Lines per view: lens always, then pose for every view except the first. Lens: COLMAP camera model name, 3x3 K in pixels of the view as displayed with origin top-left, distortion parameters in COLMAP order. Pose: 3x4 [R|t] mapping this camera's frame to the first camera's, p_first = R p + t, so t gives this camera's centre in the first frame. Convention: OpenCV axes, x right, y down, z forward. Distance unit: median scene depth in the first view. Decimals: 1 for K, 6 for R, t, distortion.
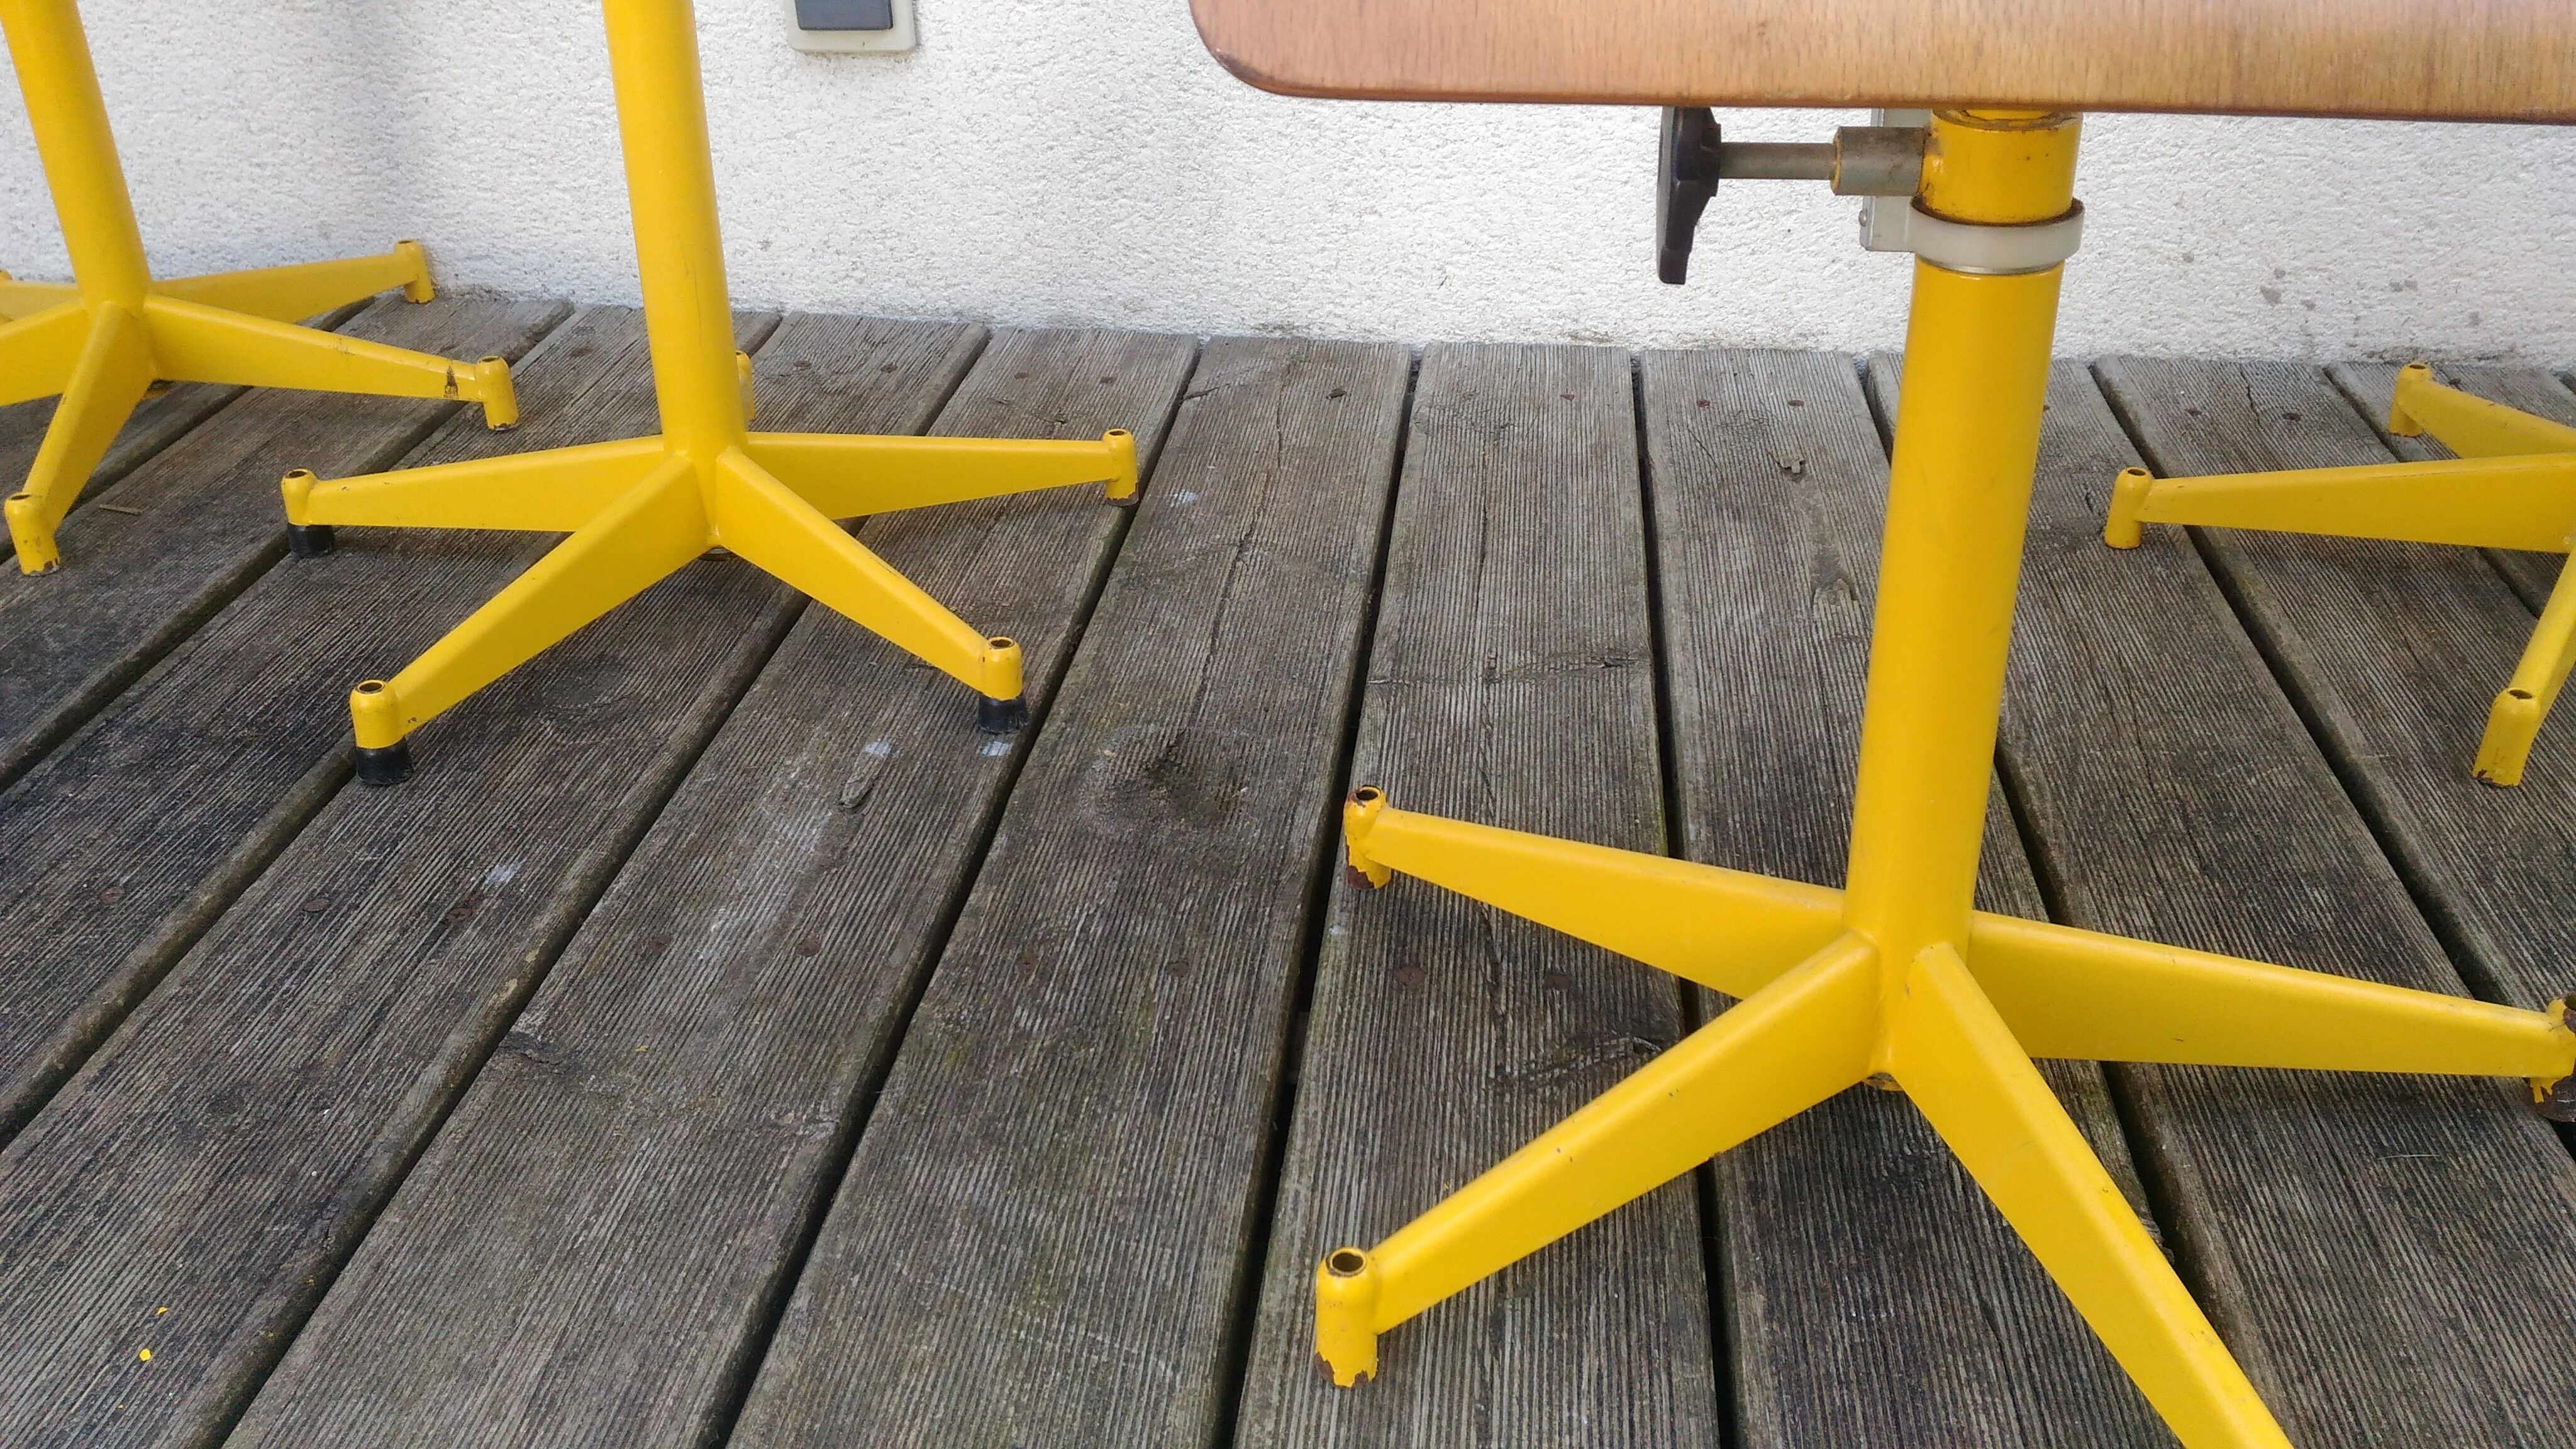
lens RADIAL K [[2139.0, 0, 1330.7], [0, 2139.0, 721.5], [0, 0, 1]] dist [0.140884, -0.296115]
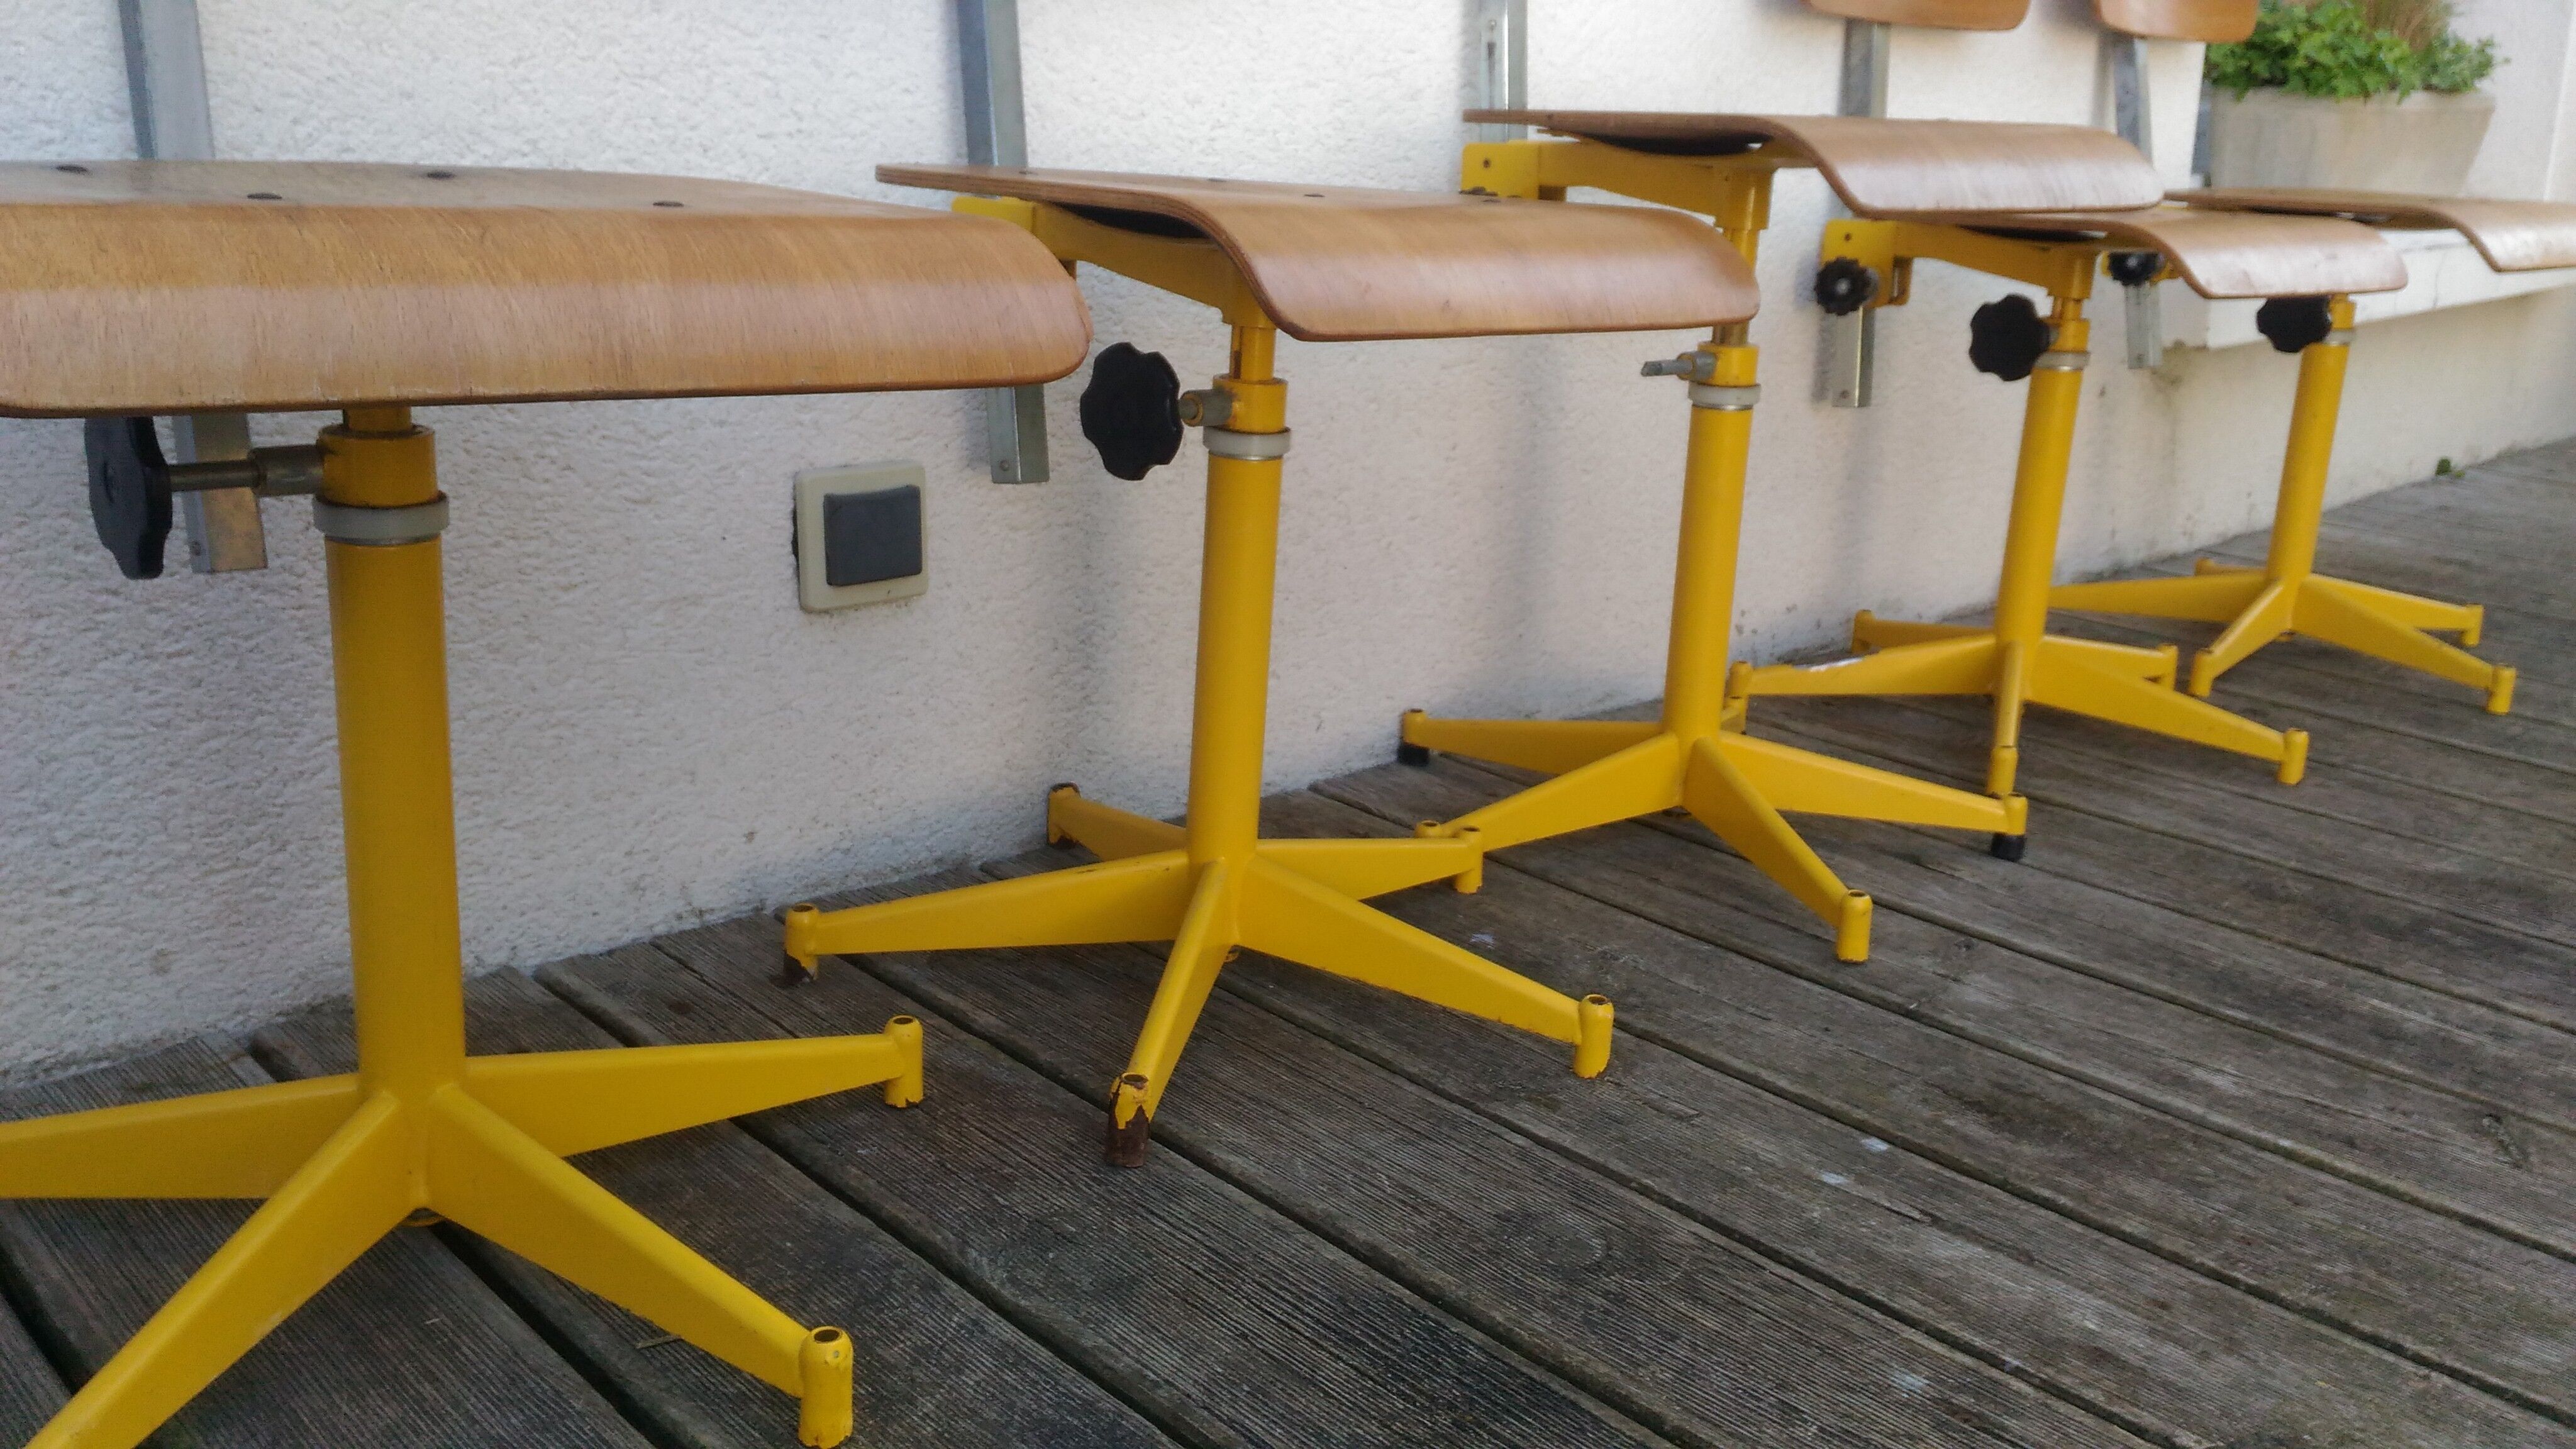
lens RADIAL K [[2156.0, 0, 1329.3], [0, 2156.0, 723.7], [0, 0, 1]] dist [0.116815, -0.245725]
pose [[0.636777, -0.178331, 0.750142, -0.843287], [0.318978, 0.946659, -0.045723, -0.170820], [-0.701974, 0.268394, 0.659694, 0.306328]]
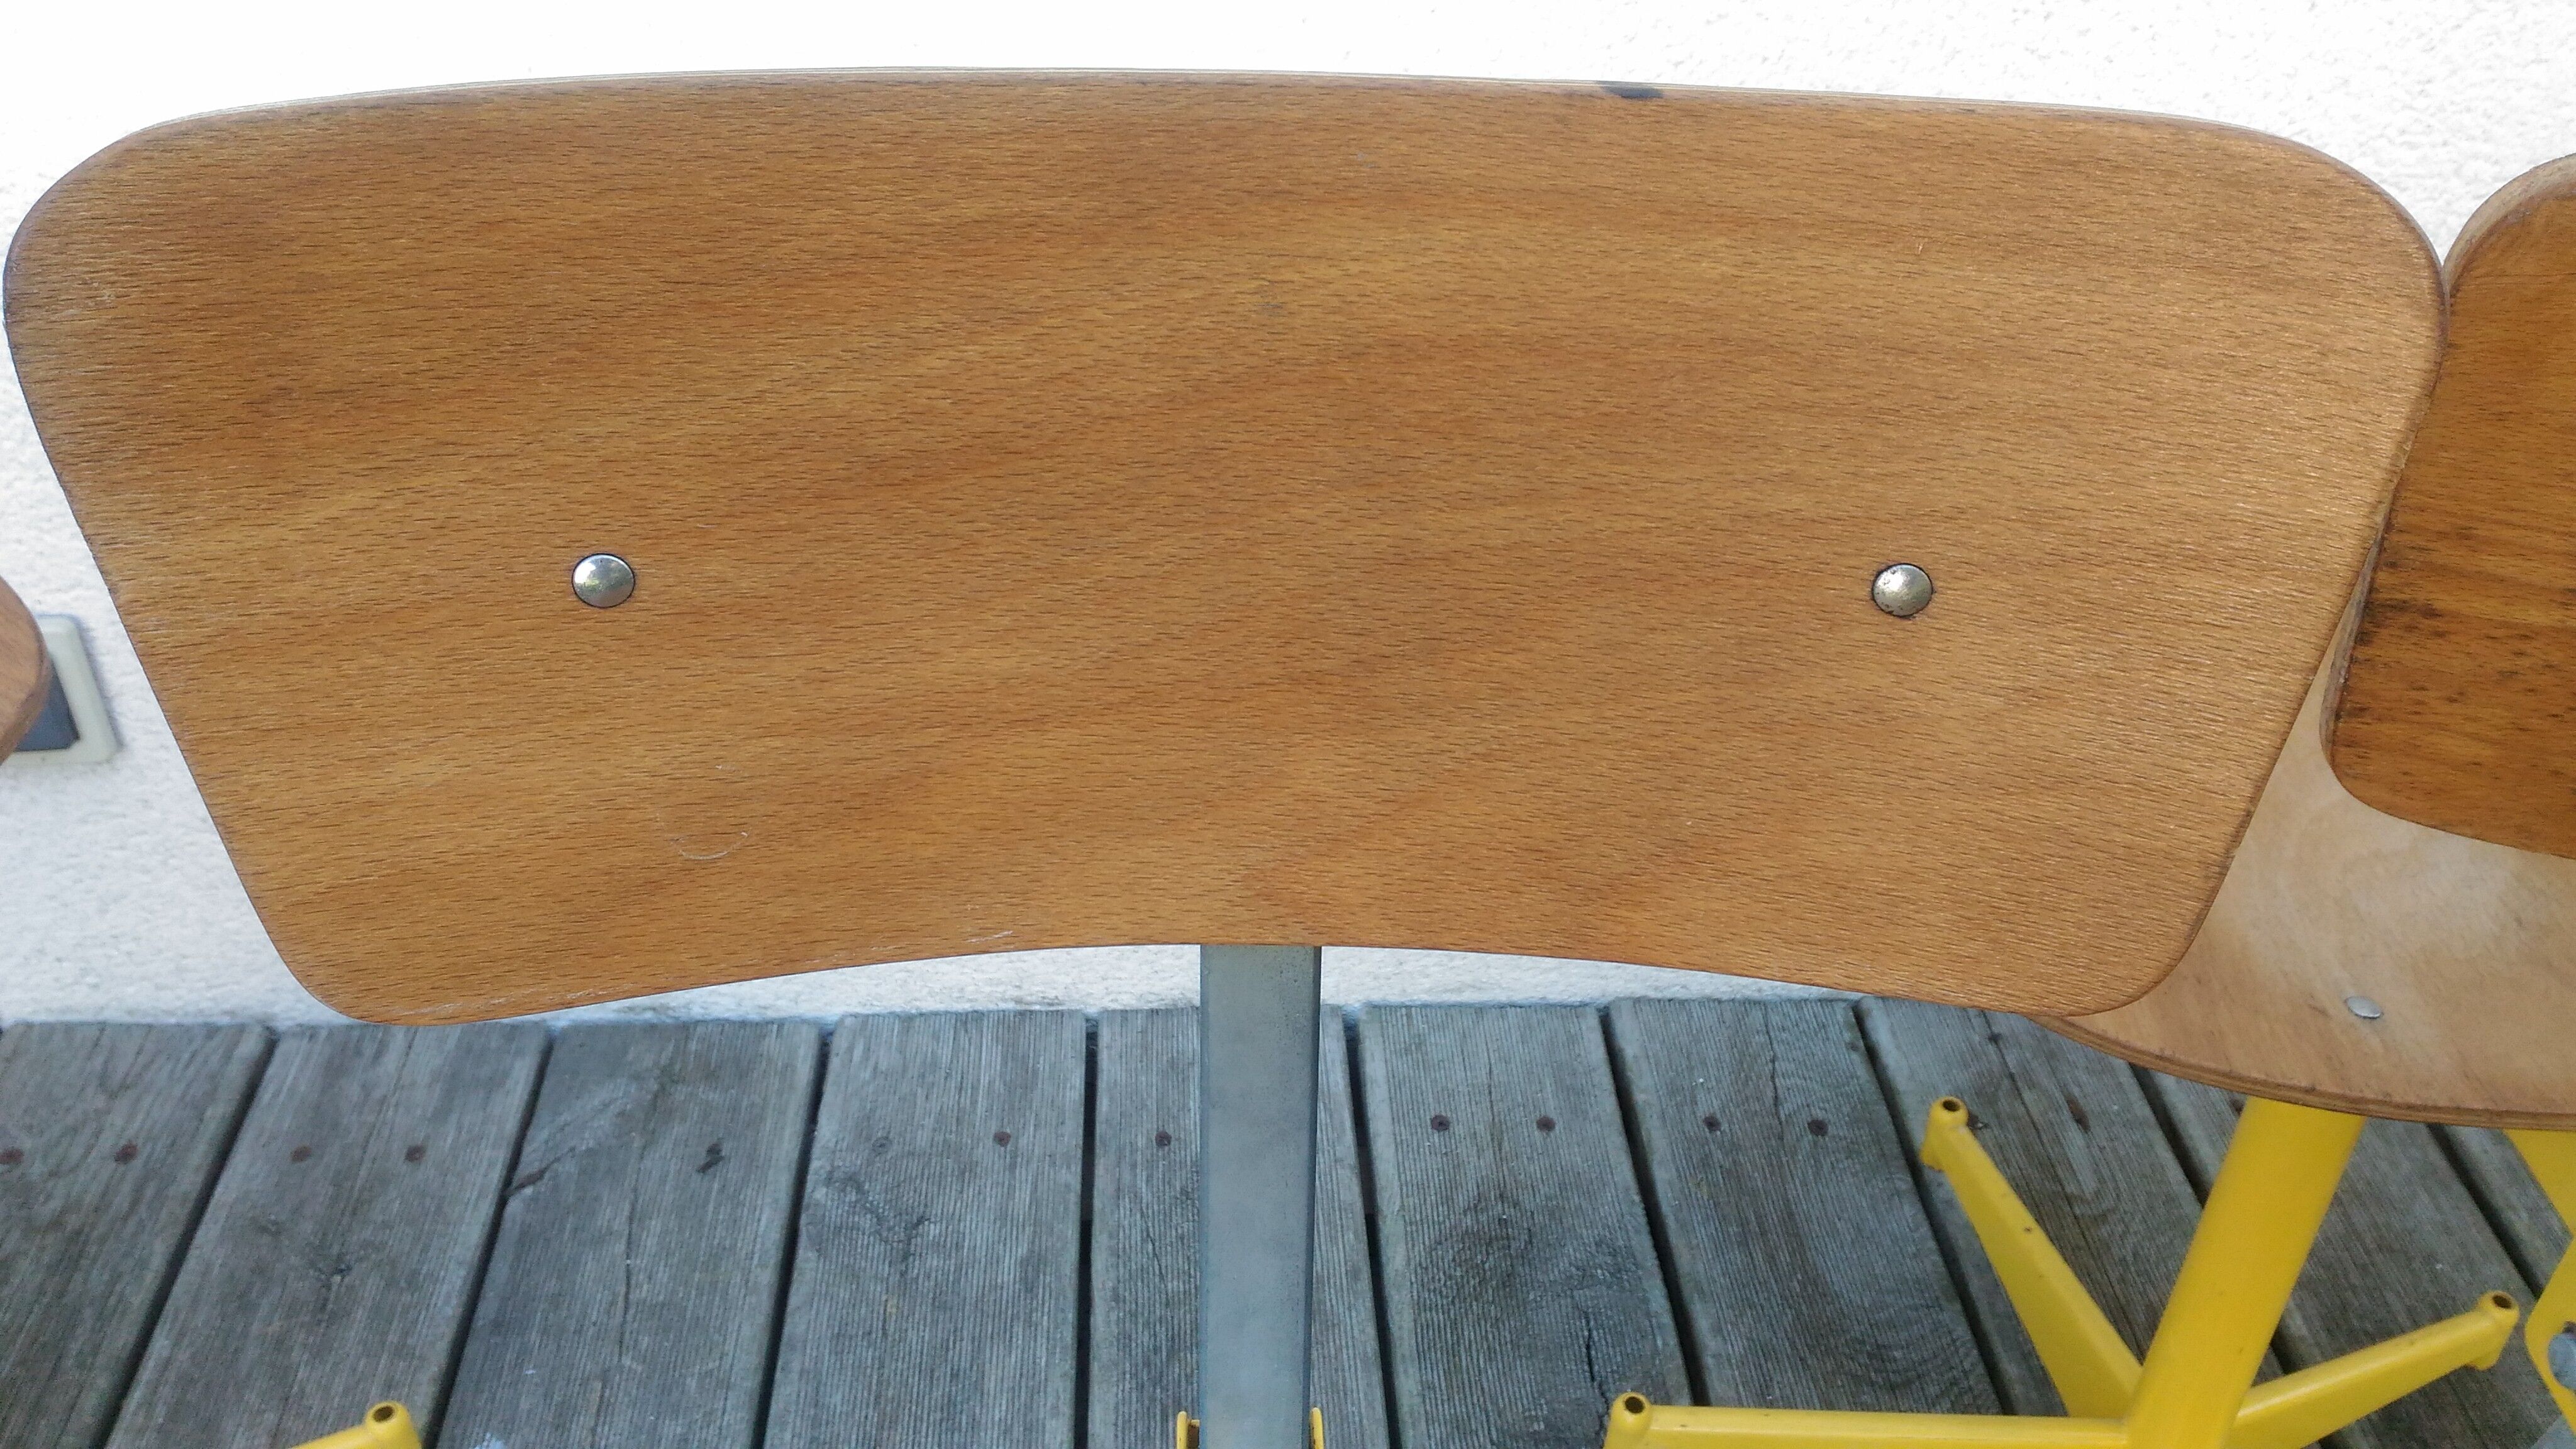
lens RADIAL K [[2156.0, 0, 1329.3], [0, 2156.0, 723.7], [0, 0, 1]] dist [0.116815, -0.245725]
pose [[0.985712, -0.059702, 0.157503, 0.118359], [0.039302, 0.990787, 0.129598, -0.434628], [-0.163790, -0.121556, 0.978978, 0.188257]]
